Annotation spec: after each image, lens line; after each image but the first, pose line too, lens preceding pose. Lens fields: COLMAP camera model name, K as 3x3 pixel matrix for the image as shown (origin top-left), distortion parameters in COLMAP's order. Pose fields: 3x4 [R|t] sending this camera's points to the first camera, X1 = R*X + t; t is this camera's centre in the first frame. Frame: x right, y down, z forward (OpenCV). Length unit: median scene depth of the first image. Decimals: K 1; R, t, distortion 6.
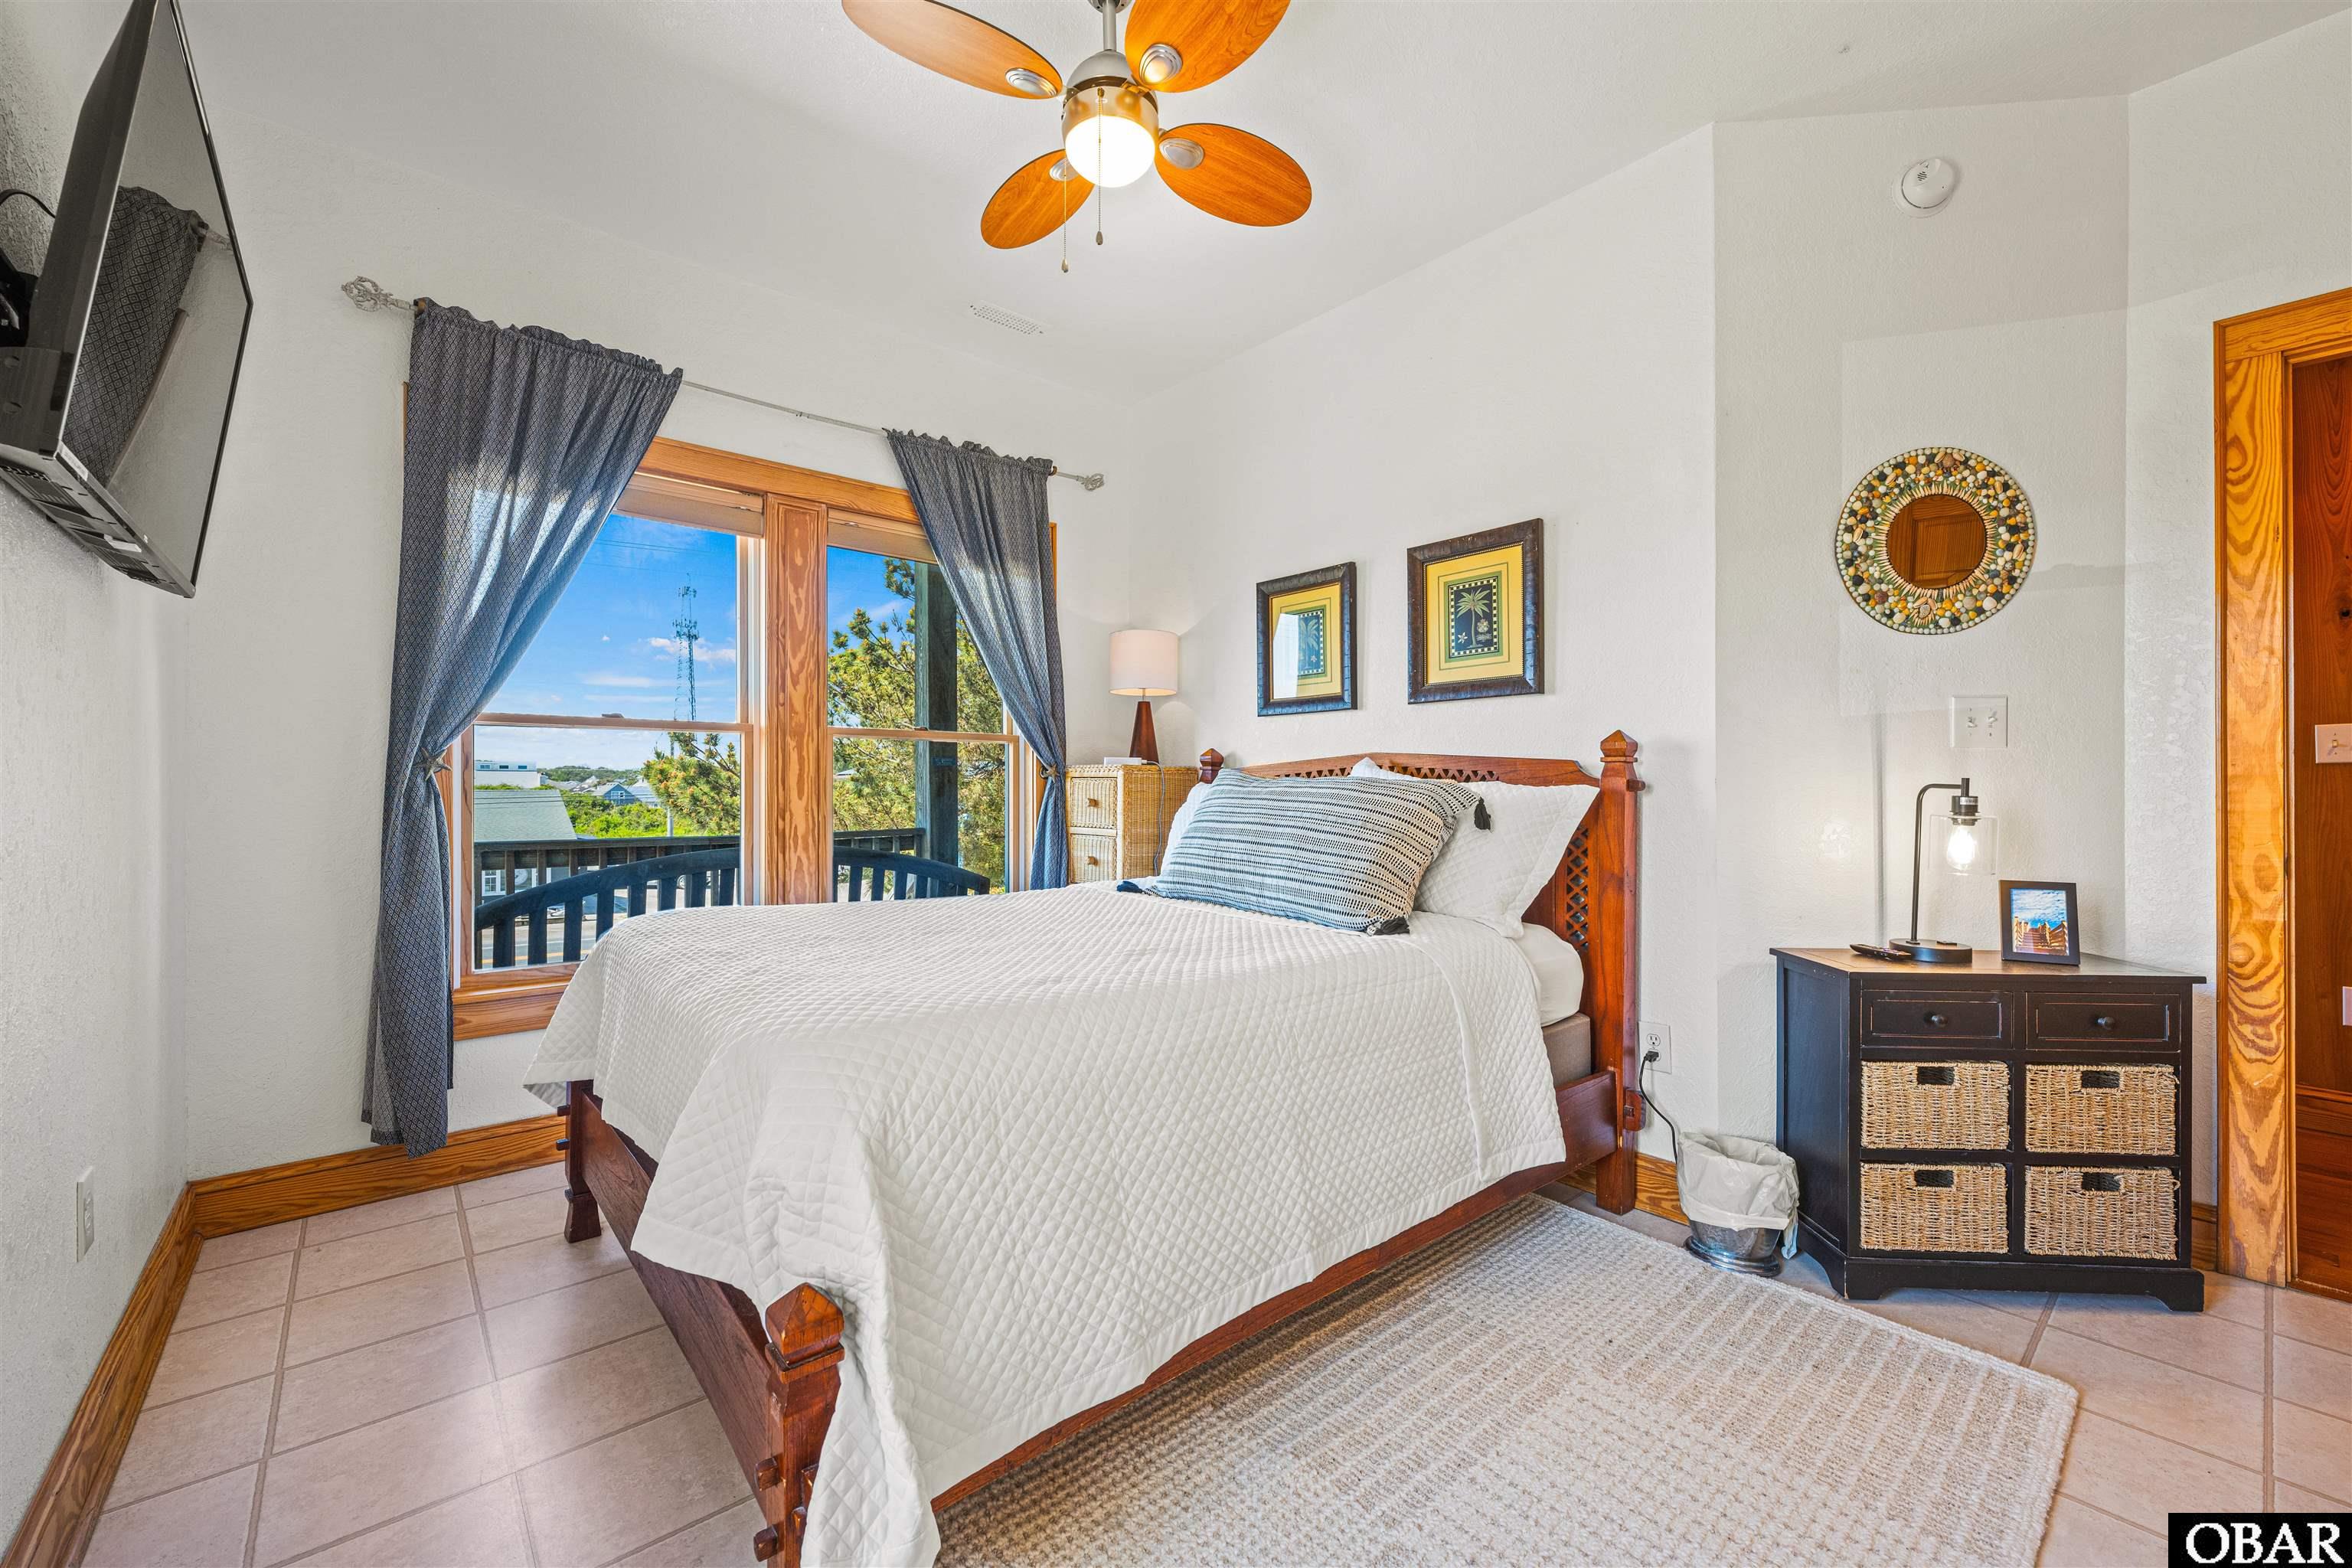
lens RADIAL K [[940.1, 0, 1188.2], [0, 940.1, 780.3], [0, 0, 1]] dist [-0.000700, -0.000105]
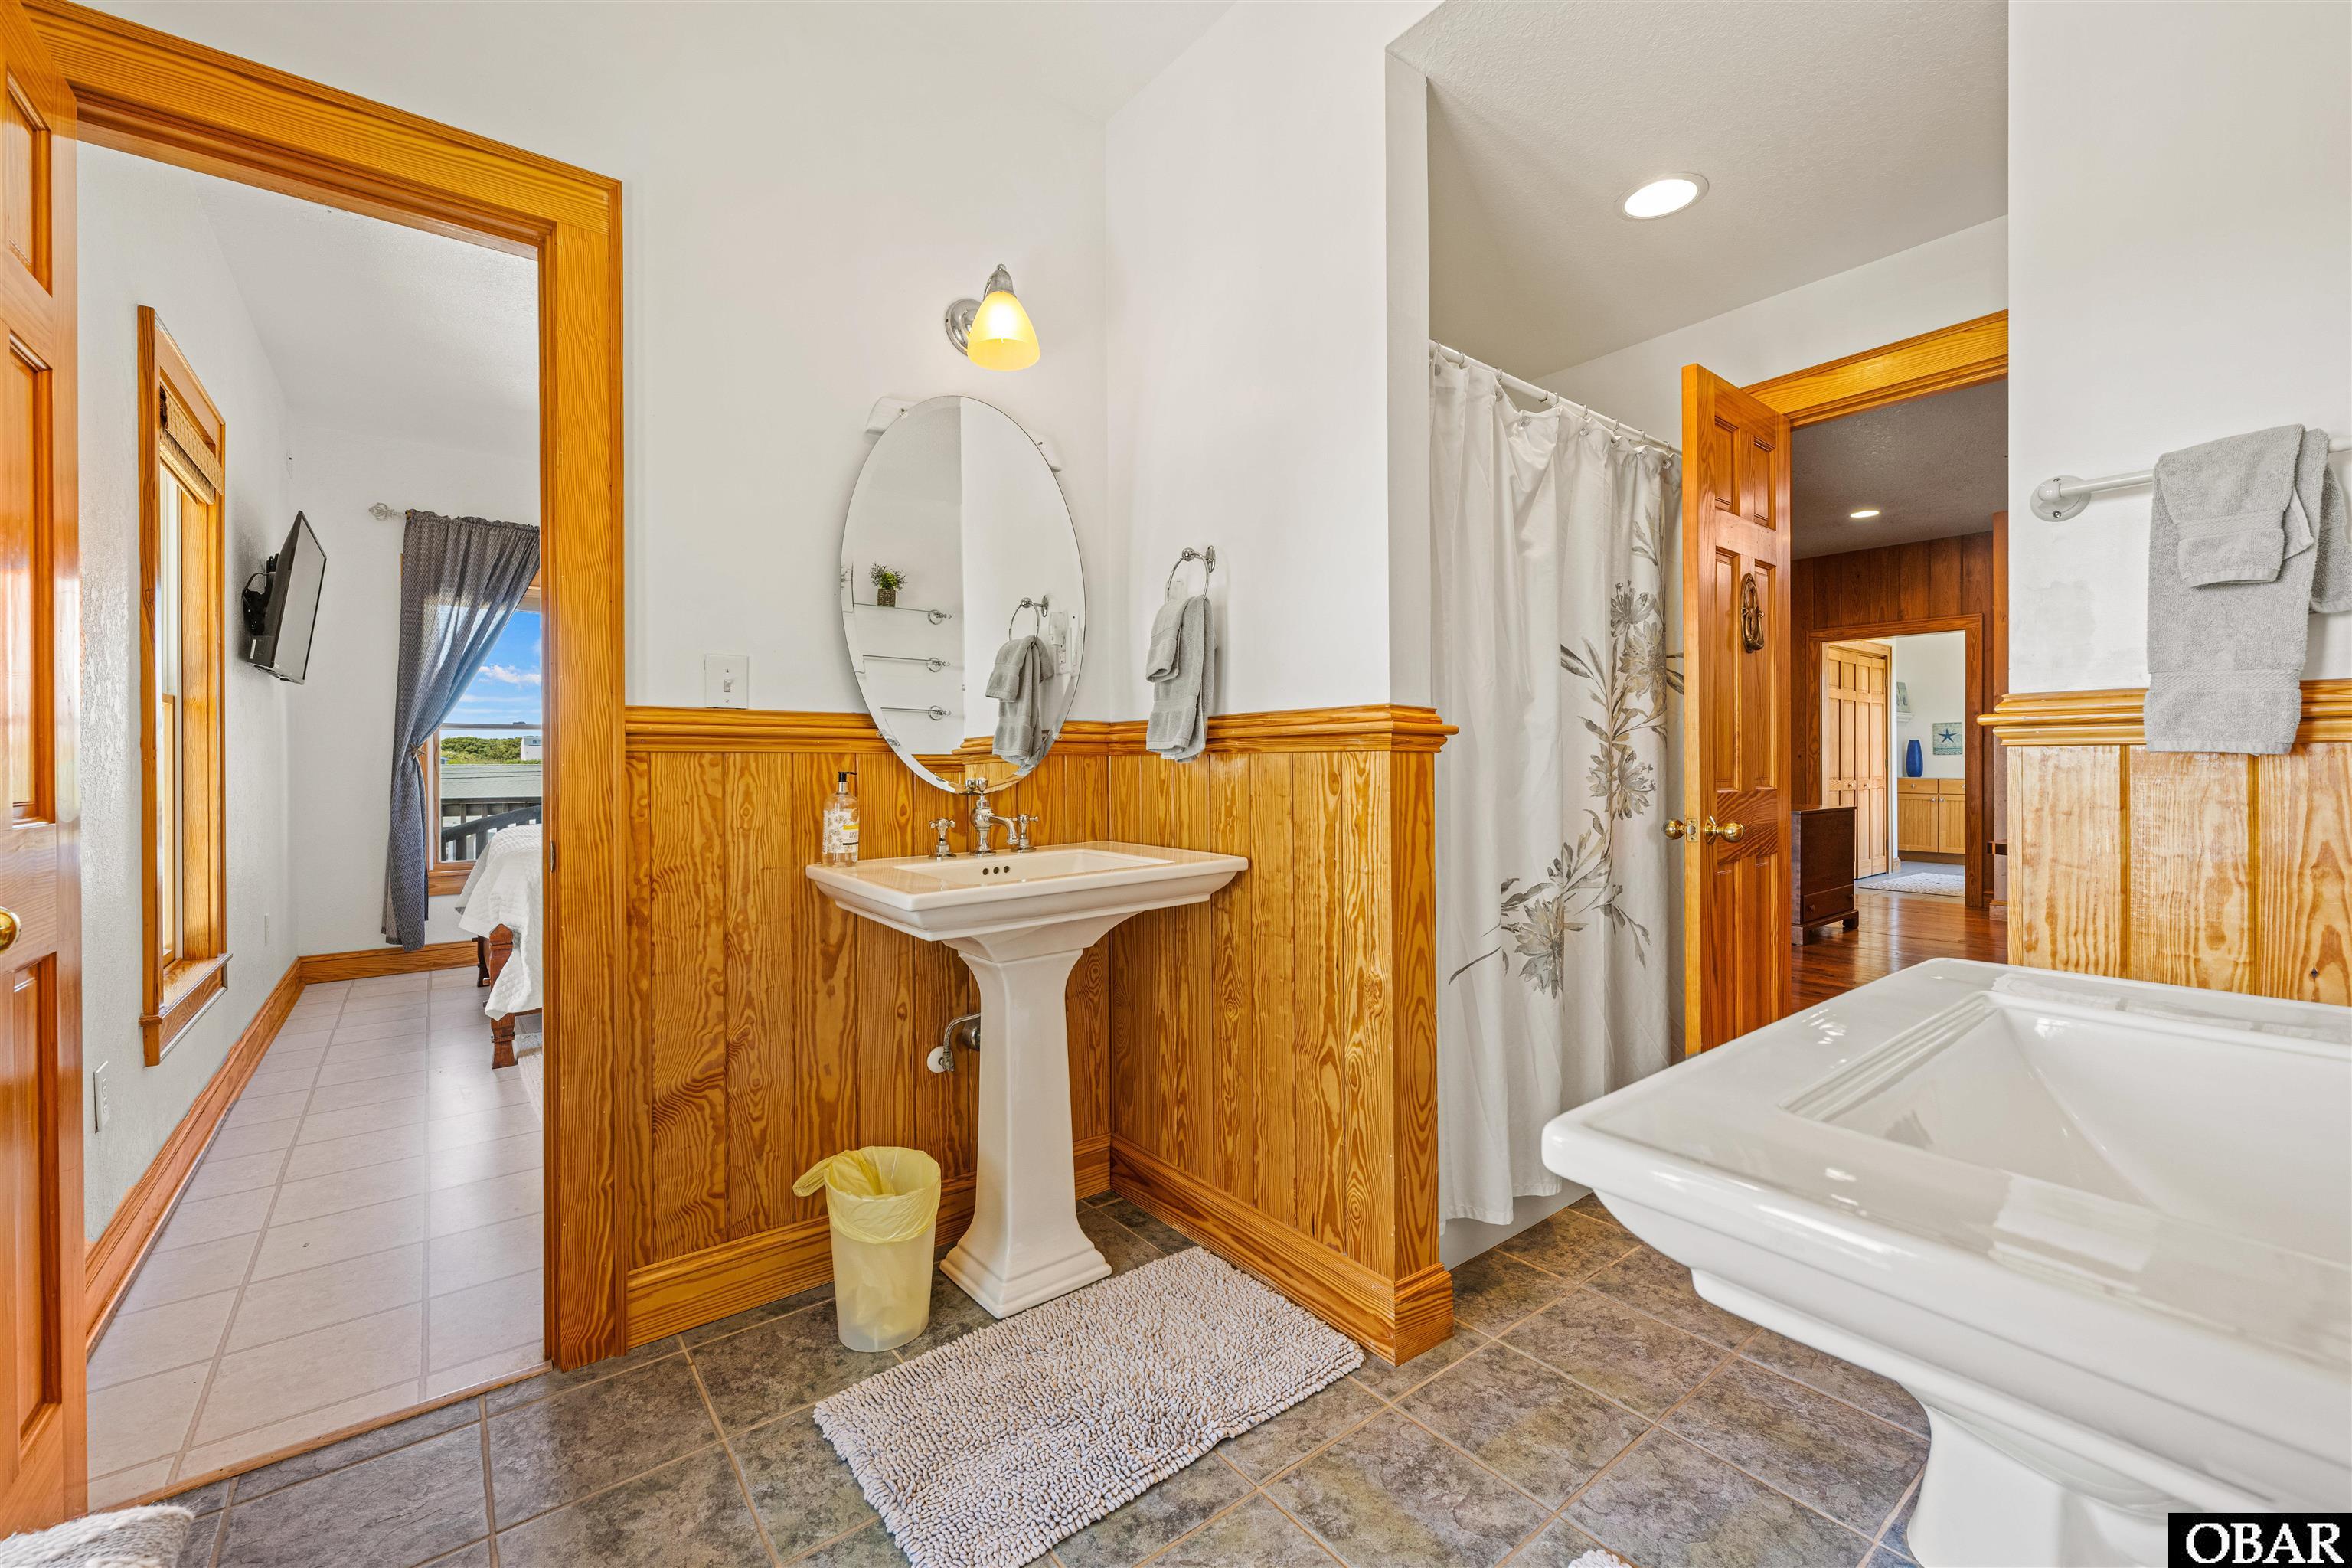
lens RADIAL K [[940.1, 0, 1164.5], [0, 940.1, 773.7], [0, 0, 1]] dist [-0.000700, -0.000105]
pose [[0.997775, 0.008266, -0.066161, 0.830312], [-0.007397, 0.999883, 0.013377, -0.007513], [0.066263, -0.012858, 0.997719, -0.797788]]
